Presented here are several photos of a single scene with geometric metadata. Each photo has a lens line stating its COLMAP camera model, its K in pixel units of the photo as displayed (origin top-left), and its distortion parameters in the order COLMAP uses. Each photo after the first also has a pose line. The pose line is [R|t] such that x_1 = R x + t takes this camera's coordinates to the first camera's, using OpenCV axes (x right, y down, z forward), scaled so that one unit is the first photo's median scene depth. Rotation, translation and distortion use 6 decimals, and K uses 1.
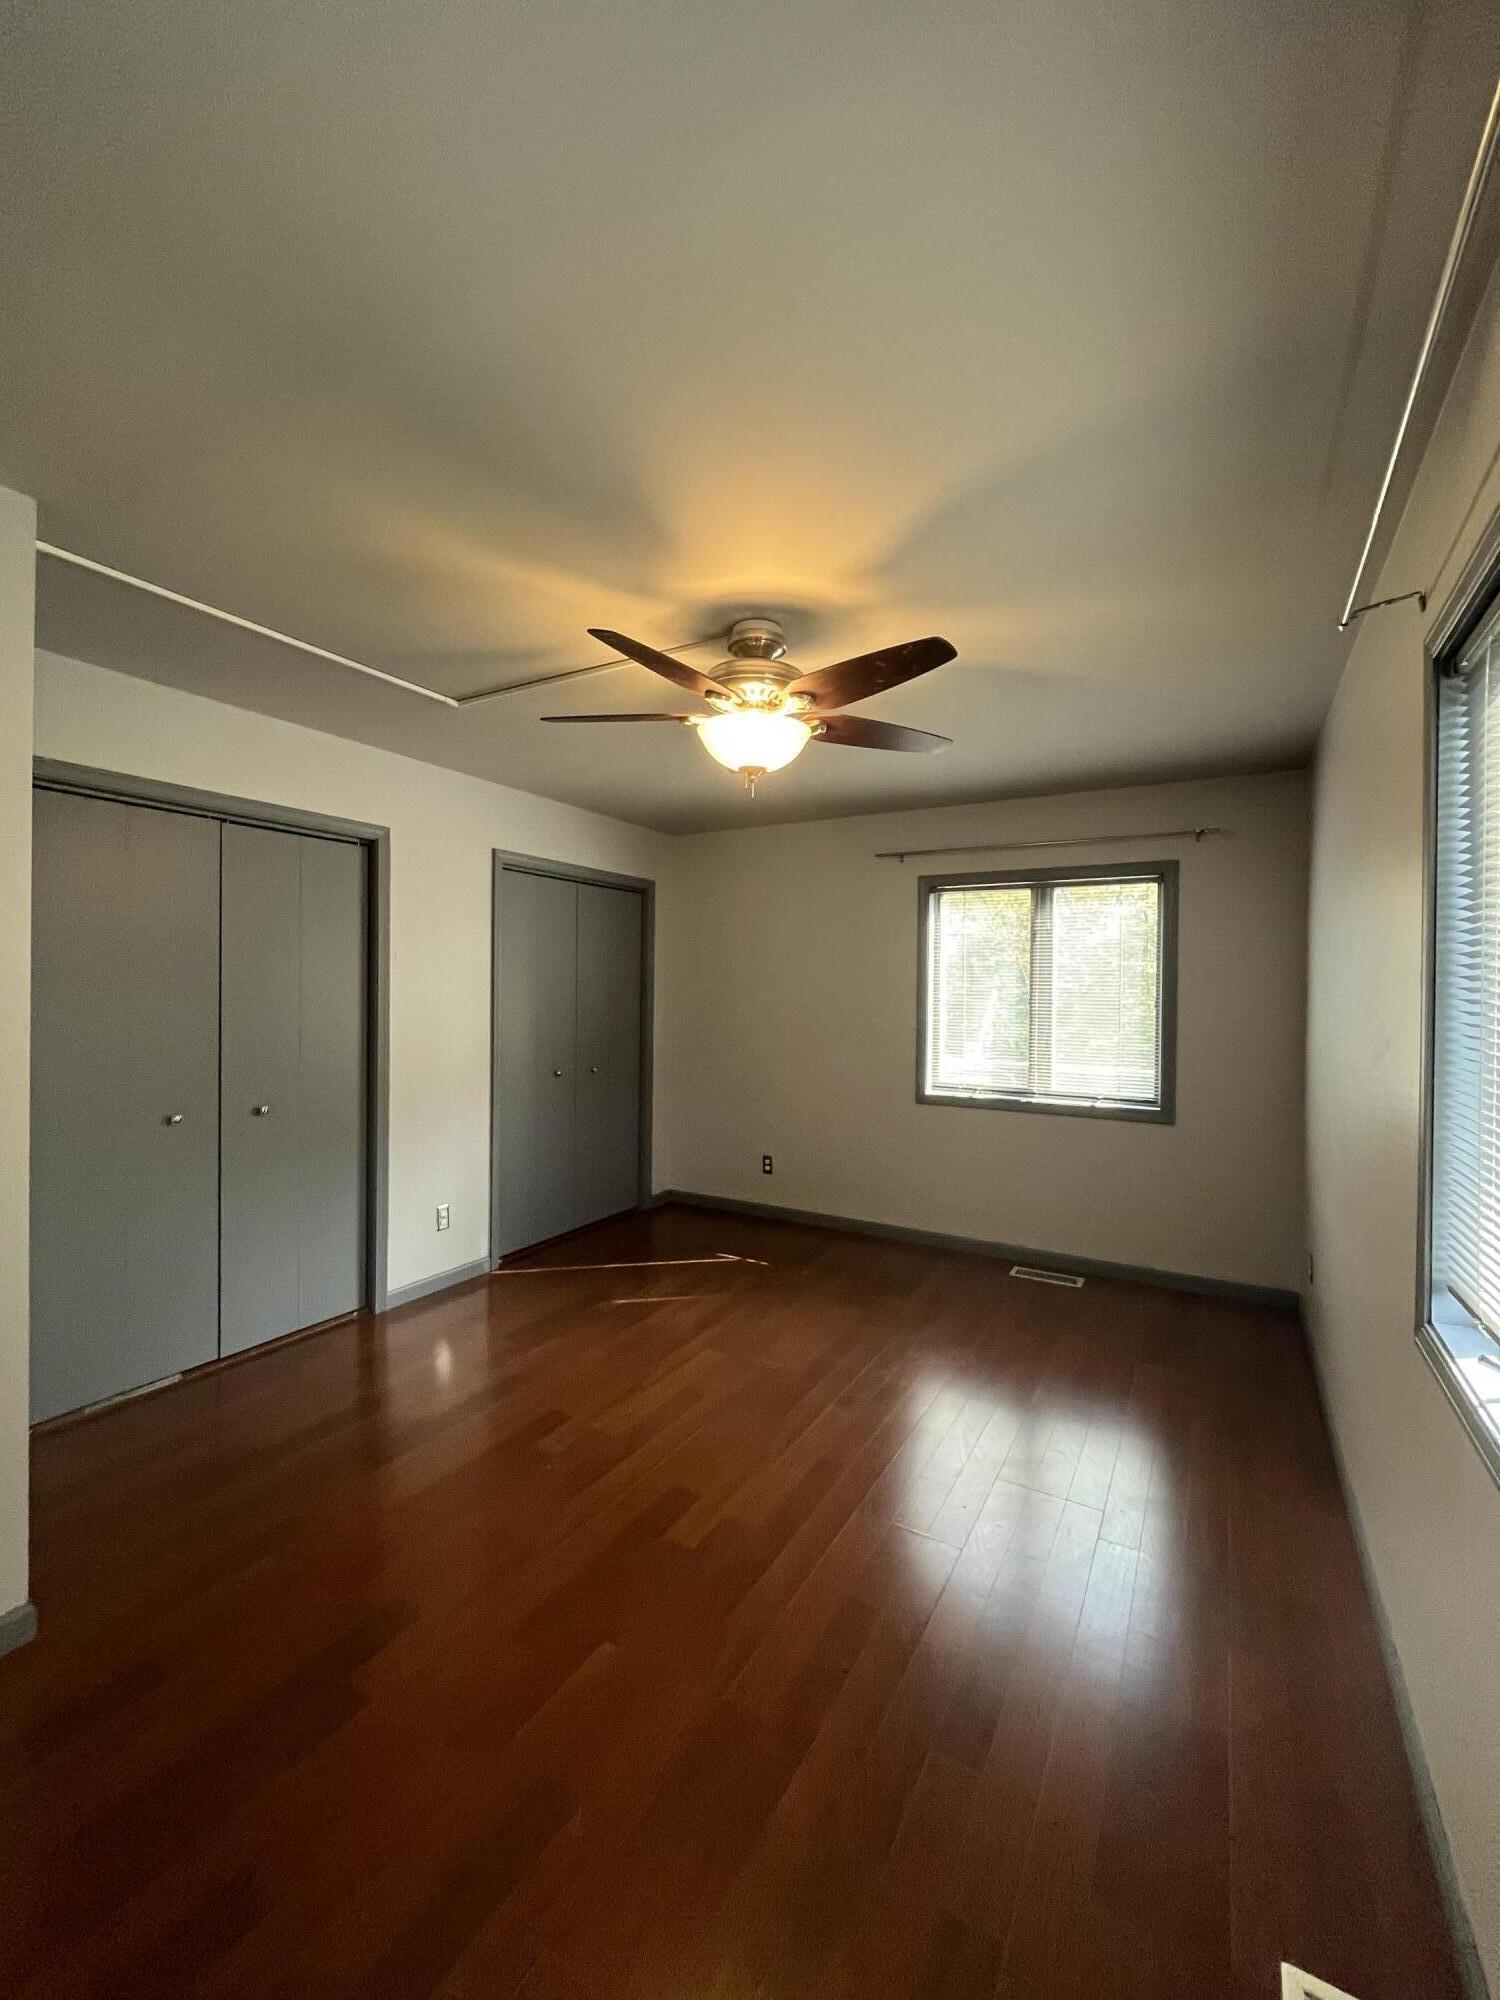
lens RADIAL K [[813.7, 0, 744.7], [0, 813.7, 994.0], [0, 0, 1]] dist [-0.002777, 0.000579]
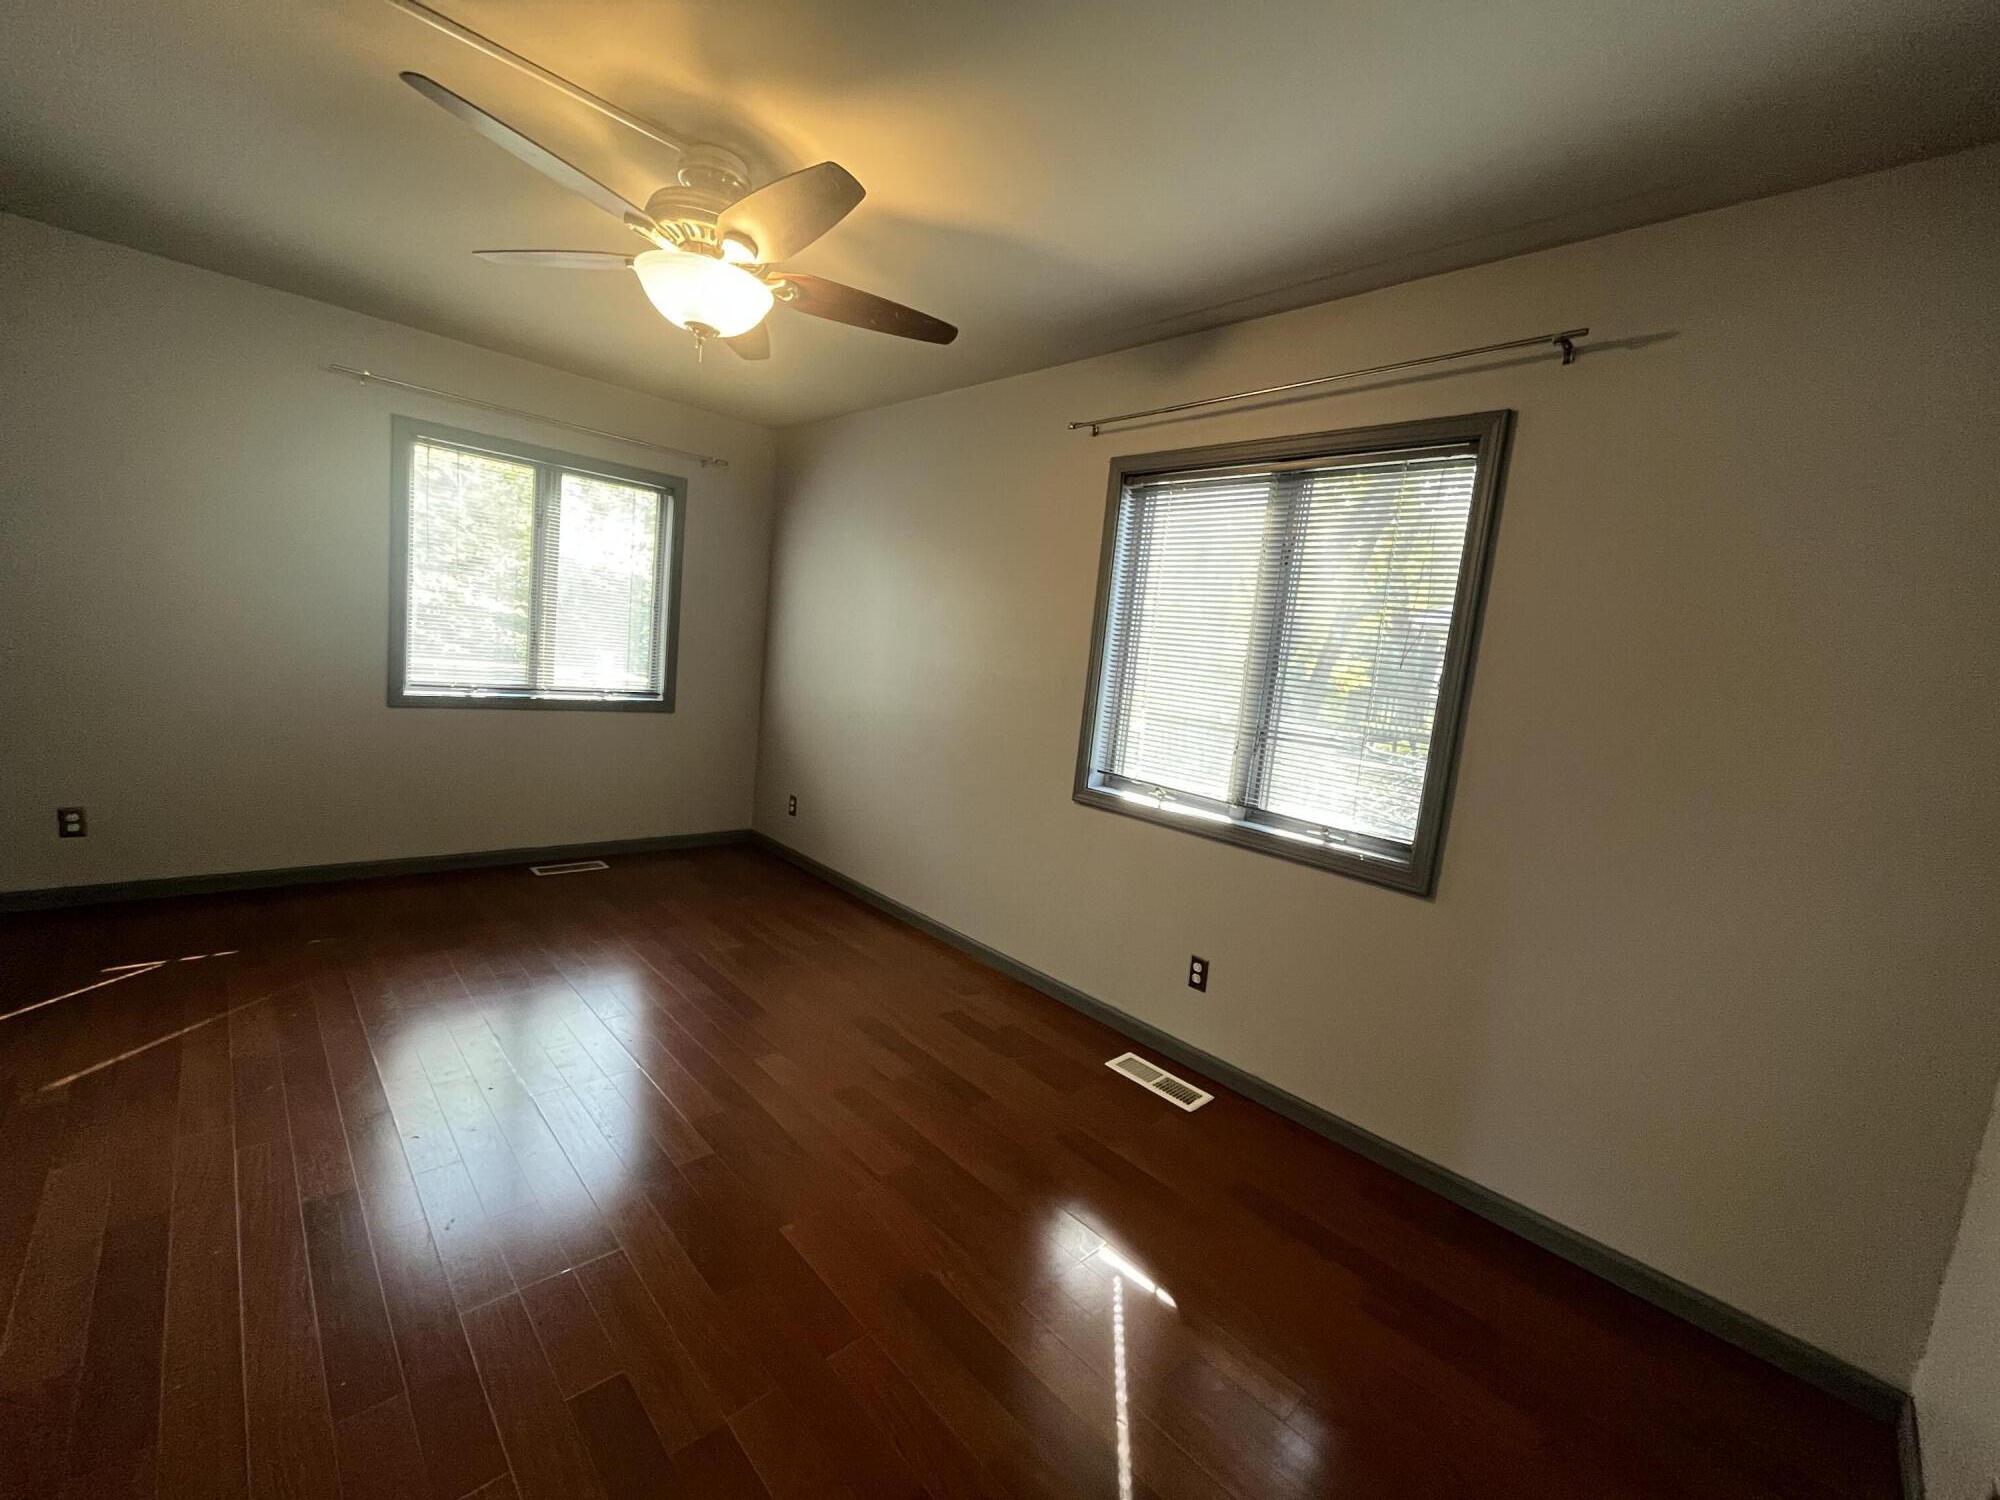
lens RADIAL K [[813.7, 0, 1006.5], [0, 813.7, 741.0], [0, 0, 1]] dist [-0.002777, 0.000579]
pose [[0.270098, -0.094459, 0.958188, -0.605279], [-0.093943, 0.987842, 0.123863, 0.016677], [-0.958239, -0.123470, 0.257941, 0.314929]]
